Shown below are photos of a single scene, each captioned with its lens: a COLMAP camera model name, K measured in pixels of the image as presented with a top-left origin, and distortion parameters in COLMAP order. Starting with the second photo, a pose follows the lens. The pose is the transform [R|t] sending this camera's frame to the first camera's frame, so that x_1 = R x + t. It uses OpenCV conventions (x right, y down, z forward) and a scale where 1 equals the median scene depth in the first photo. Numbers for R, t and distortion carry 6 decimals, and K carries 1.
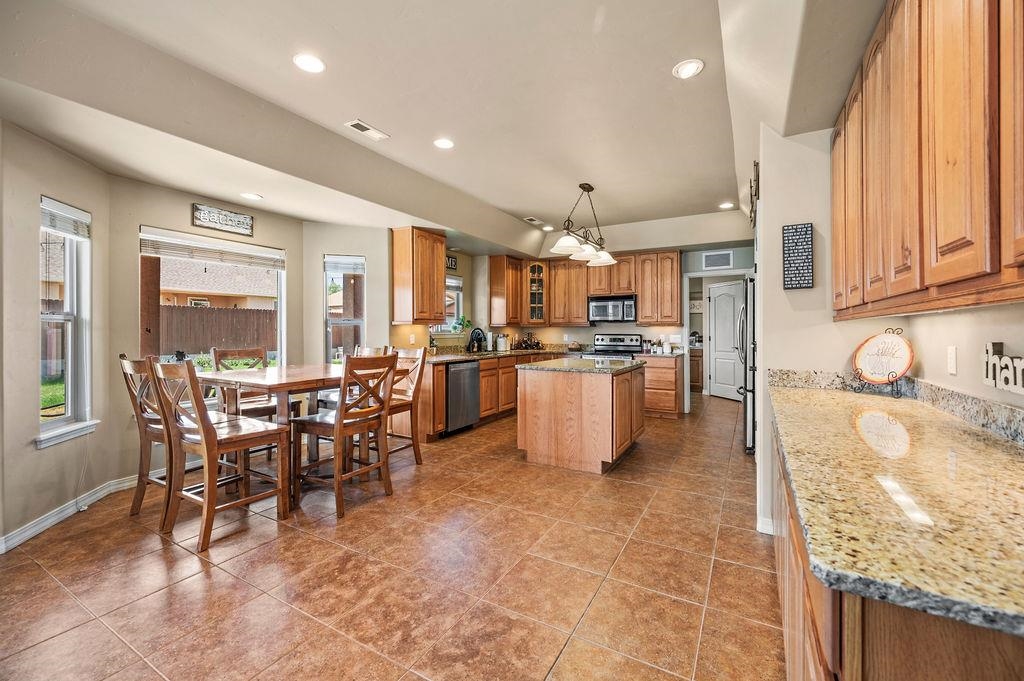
lens RADIAL K [[417.3, 0, 513.7], [0, 417.3, 332.4], [0, 0, 1]] dist [-0.000332, 0.000007]
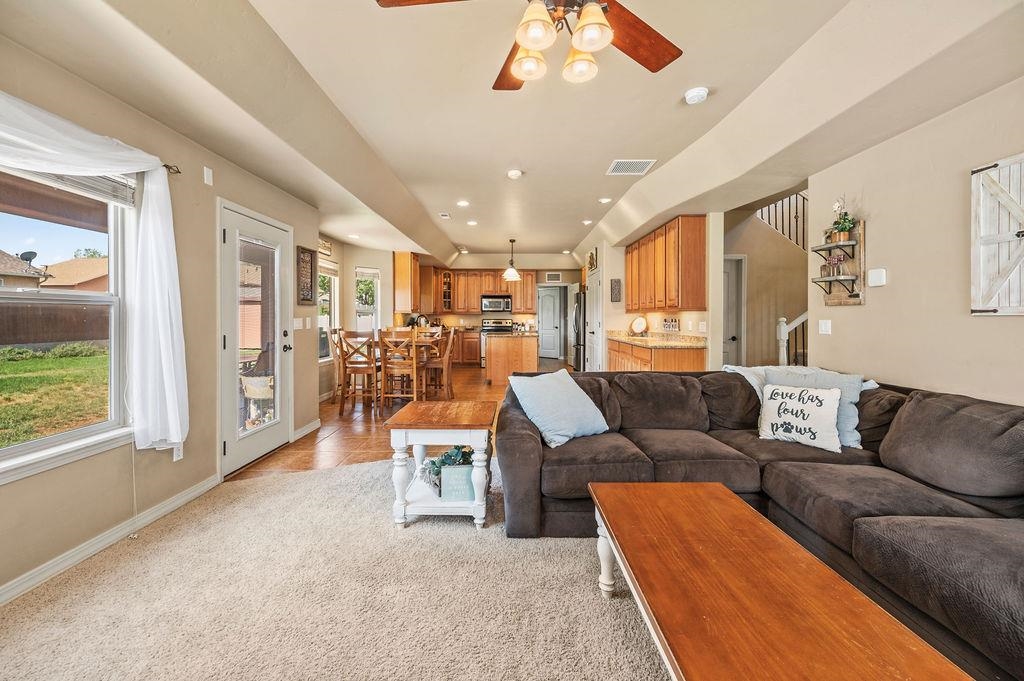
lens RADIAL K [[423.1, 0, 503.2], [0, 423.1, 321.1], [0, 0, 1]] dist [0.000072, 0.000018]
pose [[0.877582, -0.003848, 0.479411, -0.708155], [0.002500, 0.999991, 0.003449, 0.008165], [-0.479420, -0.001828, 0.877584, -0.599499]]
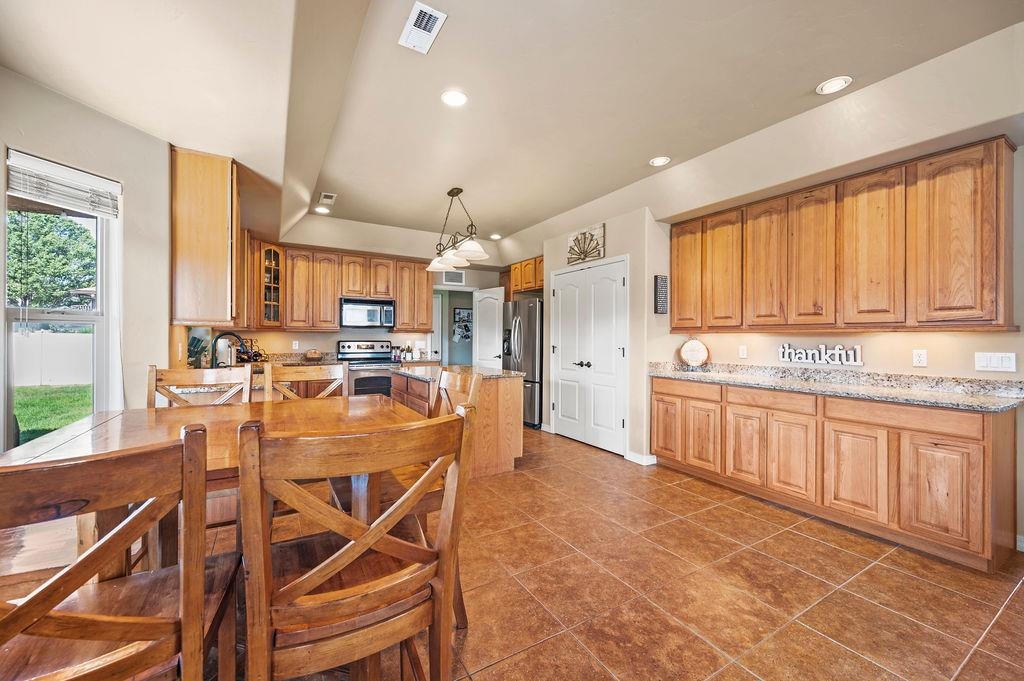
lens RADIAL K [[411.3, 0, 512.0], [0, 411.3, 340.5], [0, 0, 1]] dist [0.000113, -0.000003]
pose [[0.488685, -0.004584, 0.872448, -0.551488], [-0.000897, 0.999983, 0.005756, -0.002565], [-0.872460, -0.003595, 0.488673, 0.369585]]
